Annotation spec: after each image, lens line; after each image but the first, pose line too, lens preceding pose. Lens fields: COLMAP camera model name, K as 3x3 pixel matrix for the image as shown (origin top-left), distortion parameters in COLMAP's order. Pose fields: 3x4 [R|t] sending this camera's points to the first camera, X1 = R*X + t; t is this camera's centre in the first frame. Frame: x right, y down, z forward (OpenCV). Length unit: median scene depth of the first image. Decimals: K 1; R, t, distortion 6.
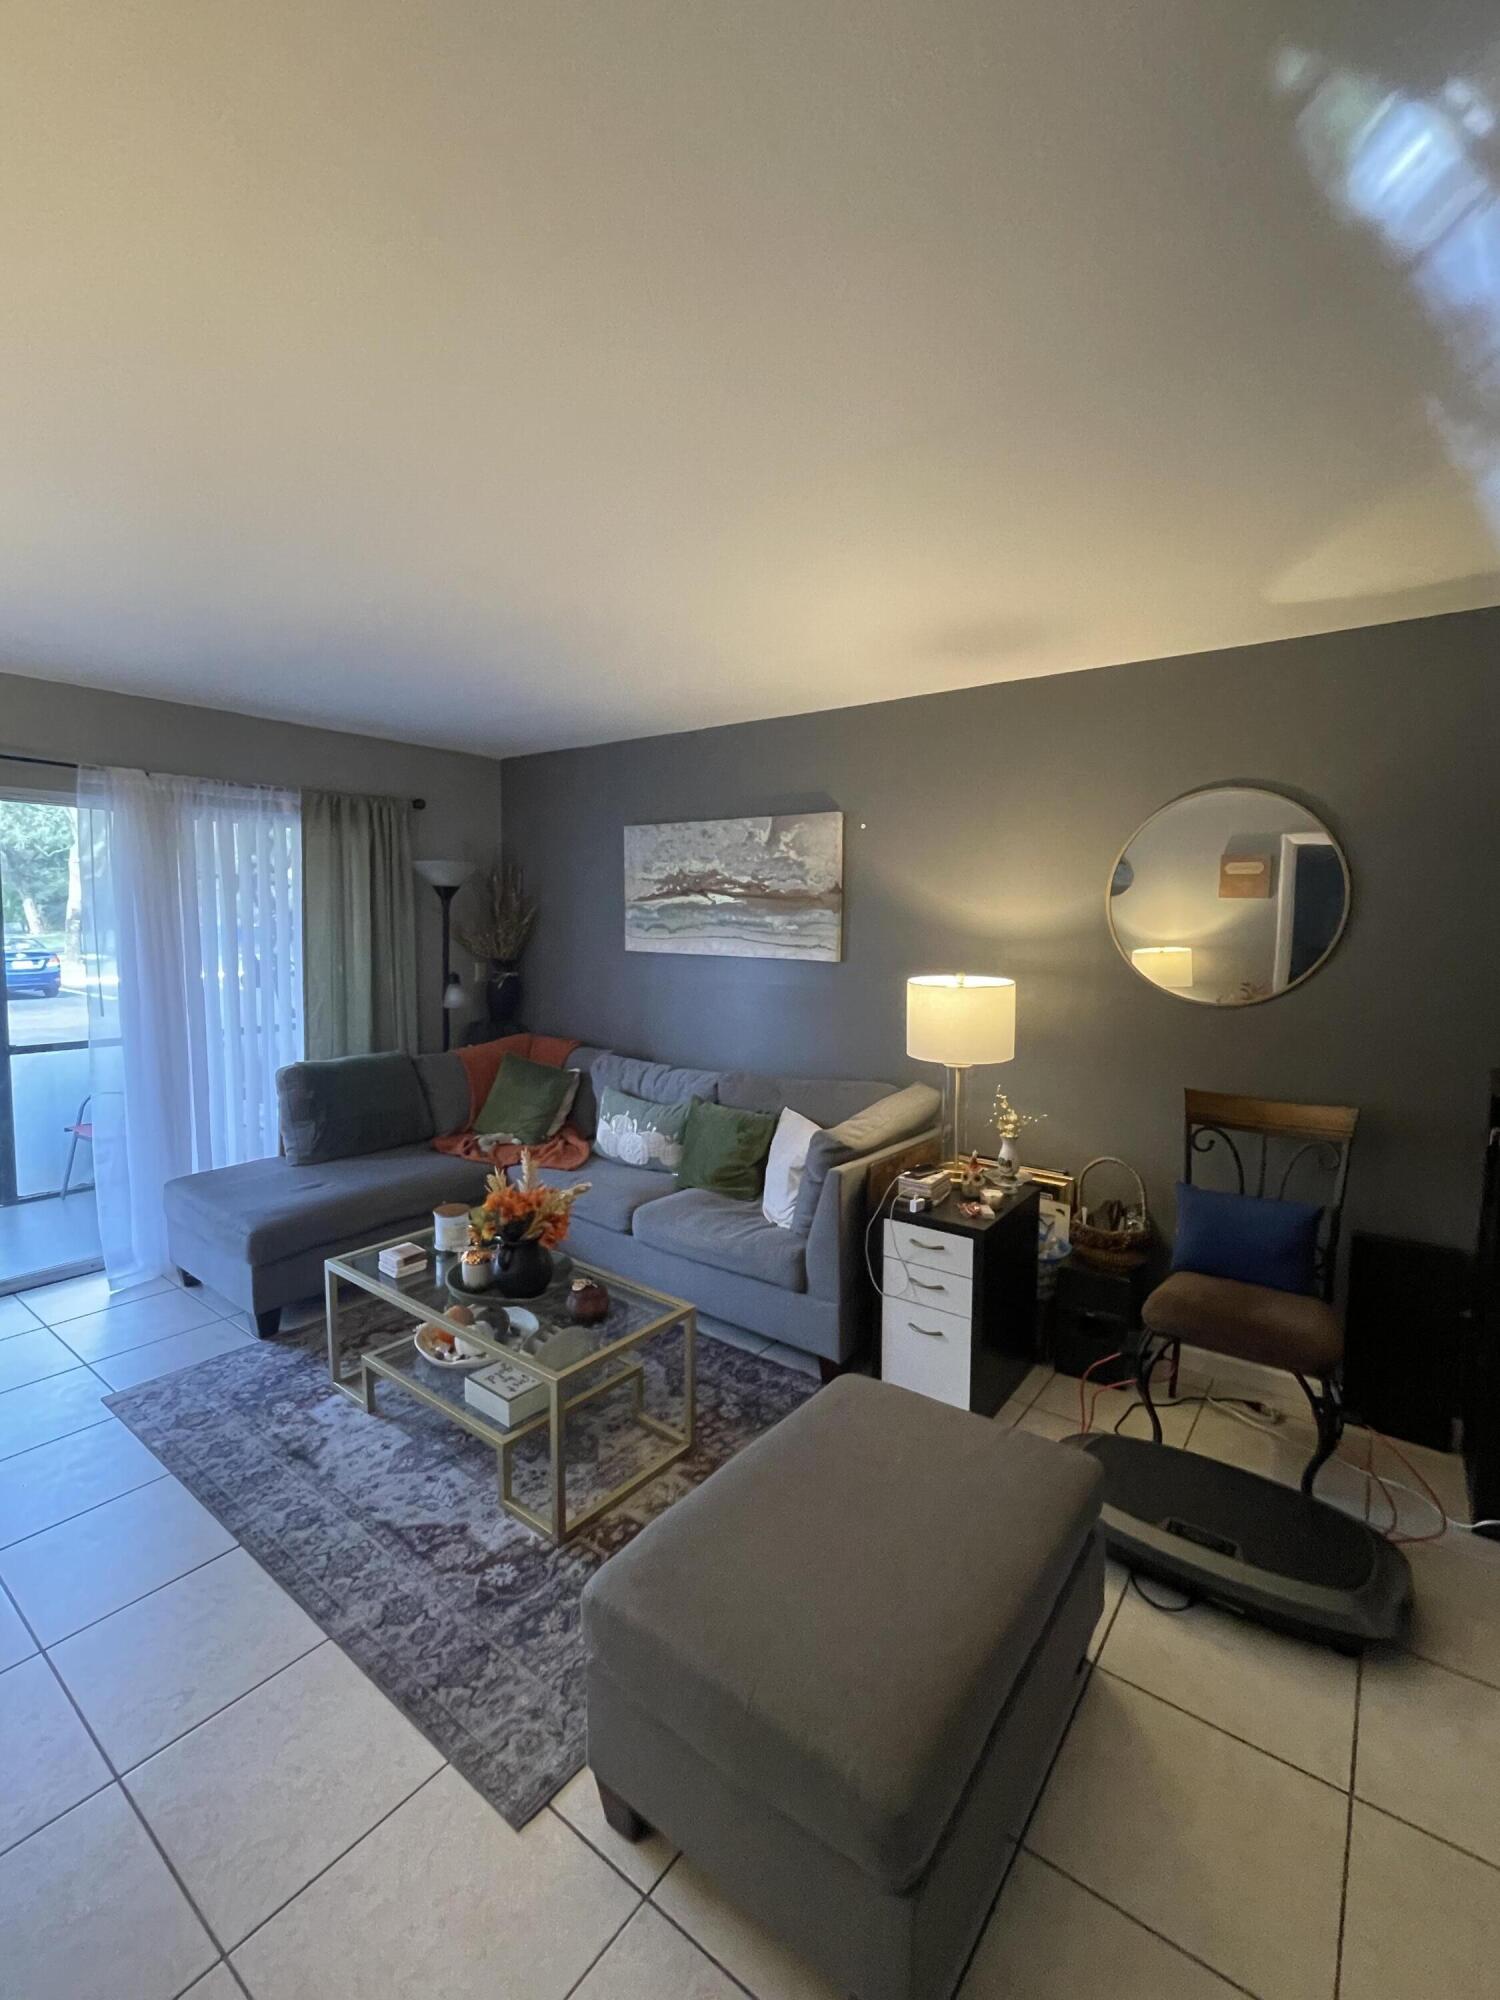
lens RADIAL K [[857.2, 0, 750.0], [0, 857.2, 1000.0], [0, 0, 1]] dist [-0.000488, 0.000157]
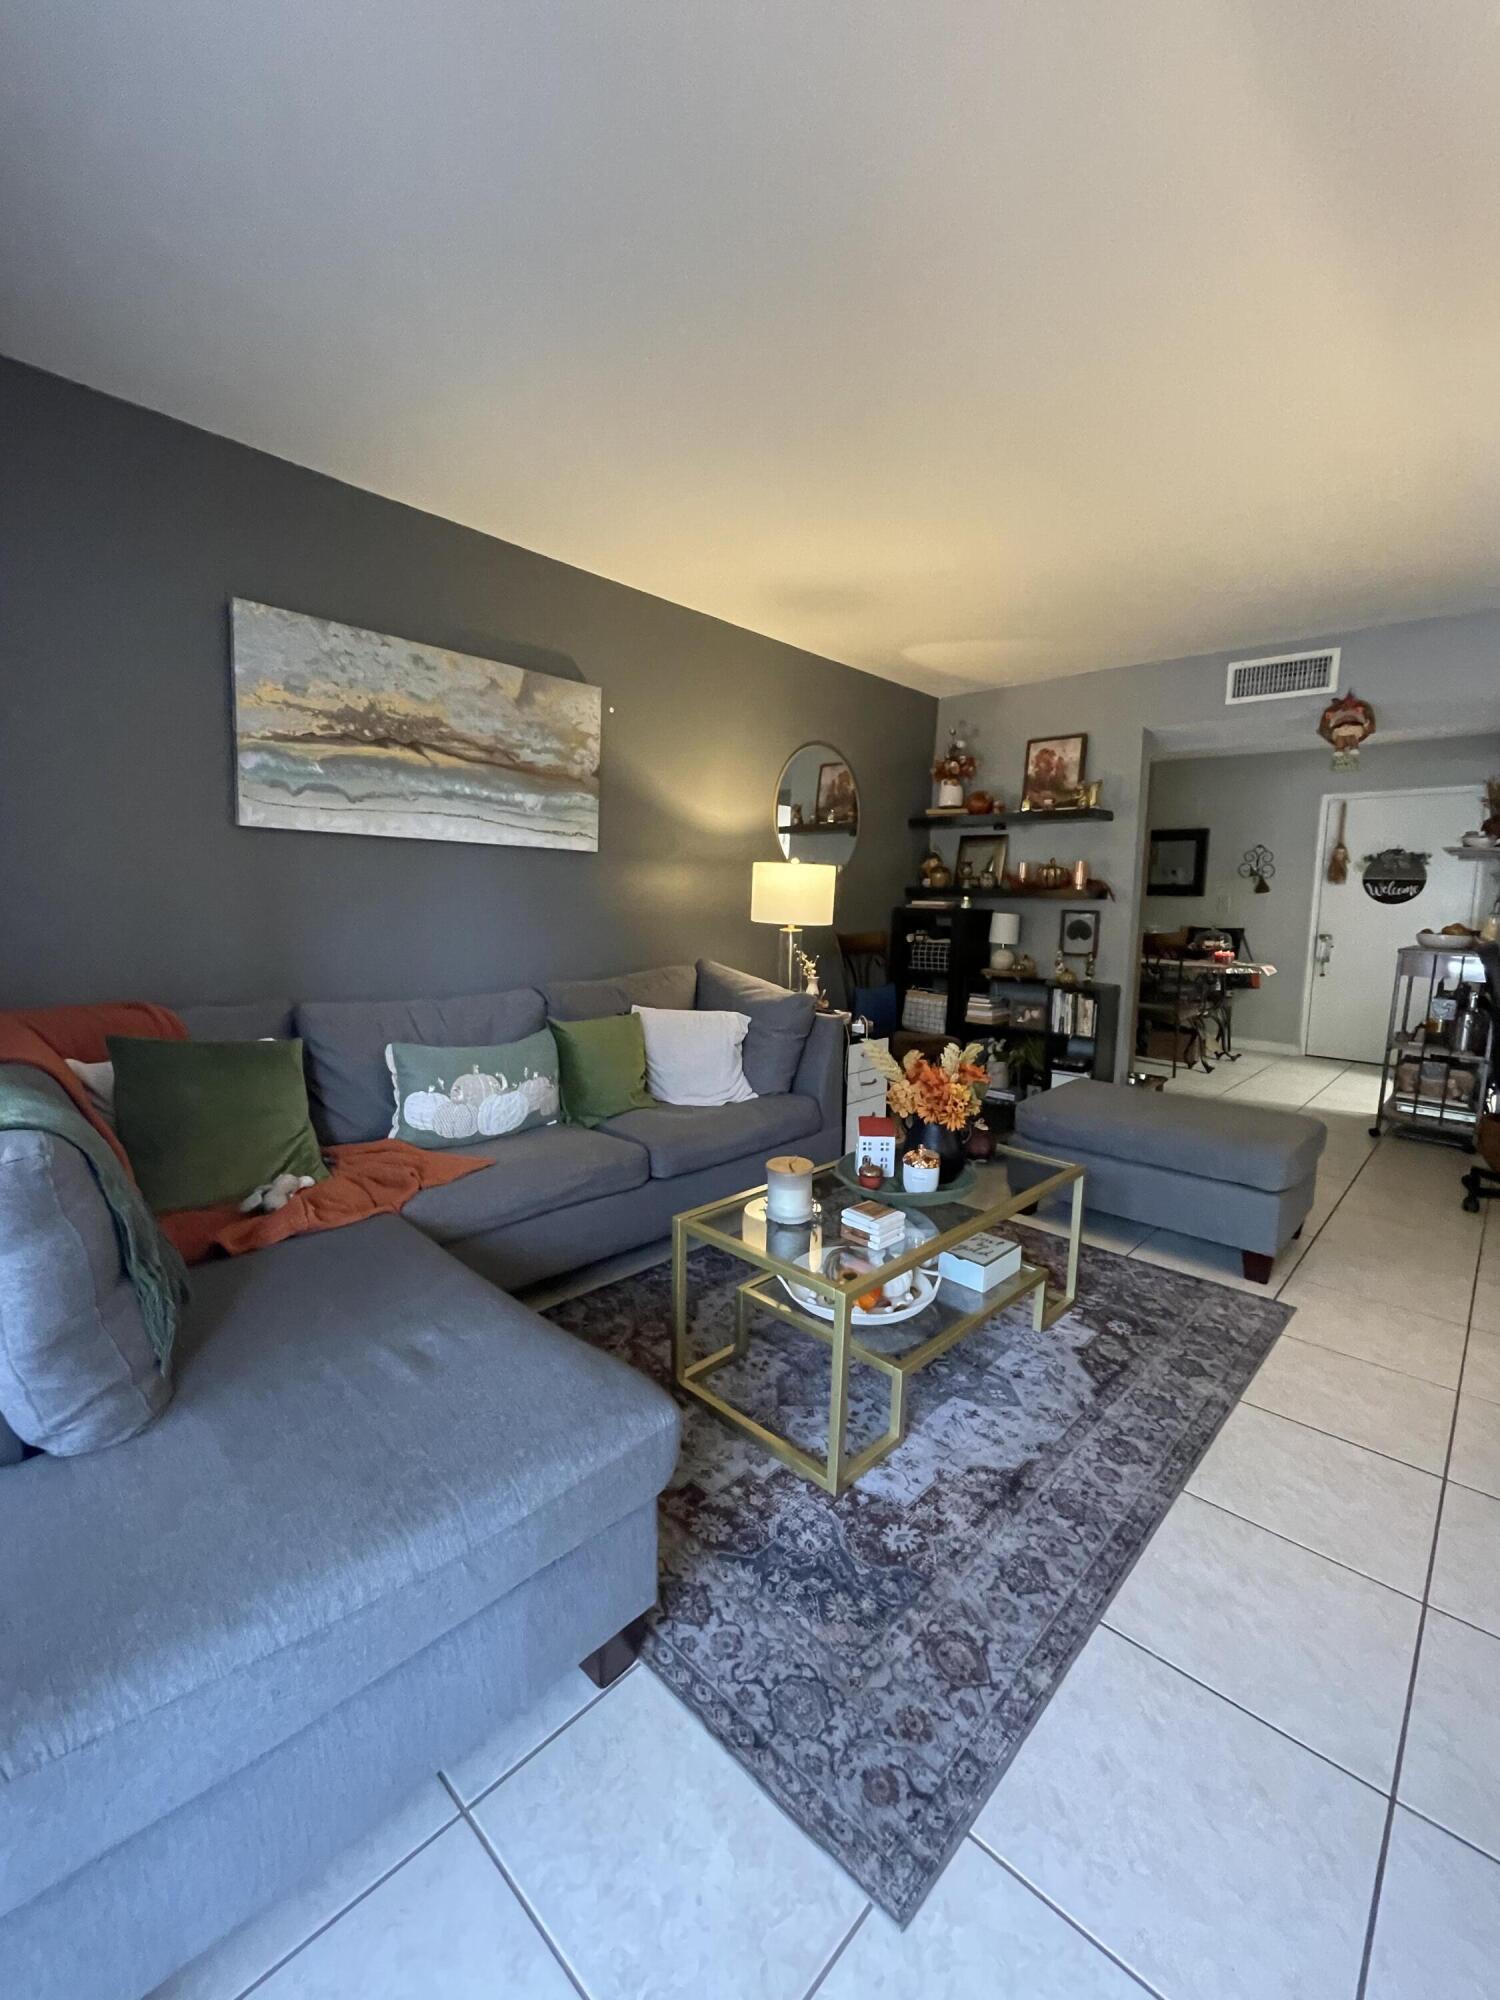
lens RADIAL K [[830.1, 0, 743.6], [0, 830.1, 992.1], [0, 0, 1]] dist [0.002036, 0.001414]
pose [[0.112963, -0.123581, 0.985884, -0.758610], [0.073171, 0.990576, 0.115785, 0.013558], [-0.990901, 0.059058, 0.120941, 0.709904]]
